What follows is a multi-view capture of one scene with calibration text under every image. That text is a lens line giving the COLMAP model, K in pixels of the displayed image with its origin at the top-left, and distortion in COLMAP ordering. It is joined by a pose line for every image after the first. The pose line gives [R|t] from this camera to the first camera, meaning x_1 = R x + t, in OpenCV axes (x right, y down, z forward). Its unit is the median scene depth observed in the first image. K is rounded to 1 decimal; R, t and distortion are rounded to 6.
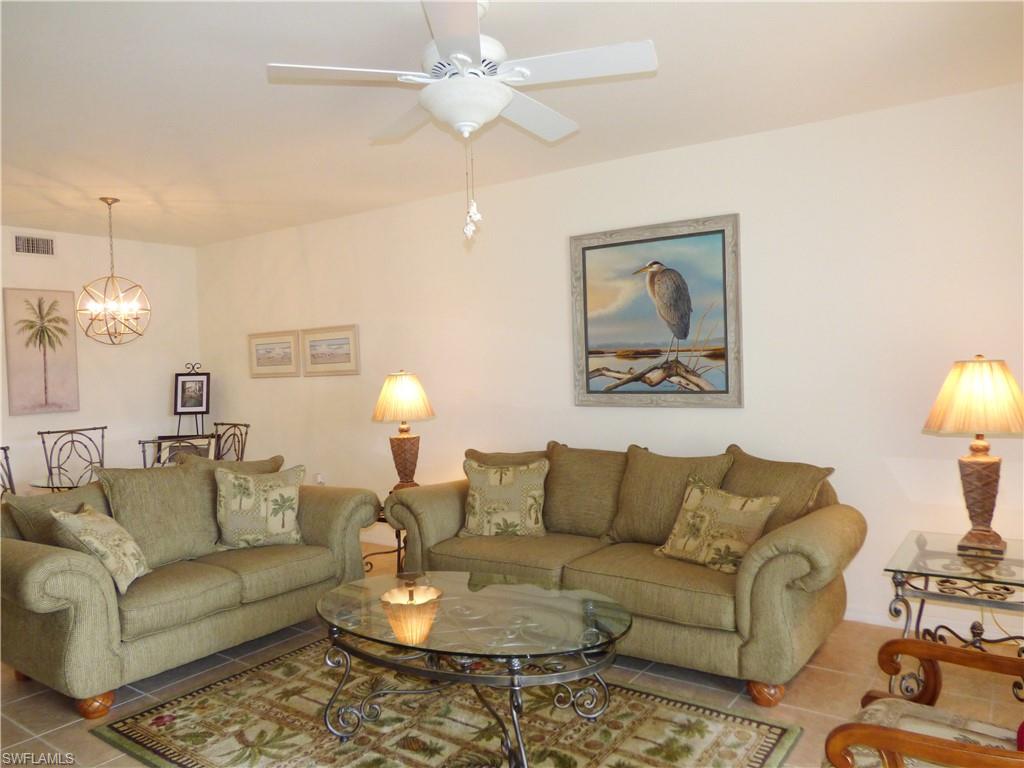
lens RADIAL K [[742.7, 0, 512.2], [0, 742.7, 384.0], [0, 0, 1]] dist [-0.004169, -0.002726]
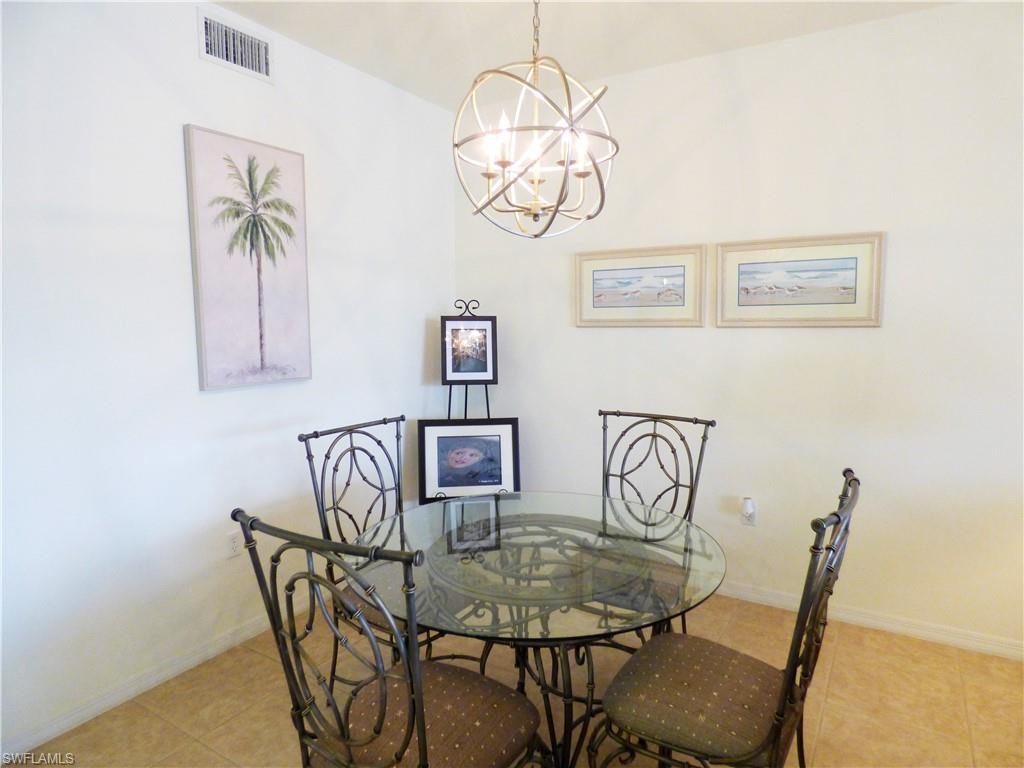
lens RADIAL K [[606.6, 0, 512.3], [0, 606.6, 381.7], [0, 0, 1]] dist [-0.000600, 0.000362]
pose [[0.996668, 0.019604, 0.079176, -0.480837], [-0.025544, 0.996878, 0.074714, 0.000798], [-0.077464, -0.076487, 0.994057, 0.554956]]
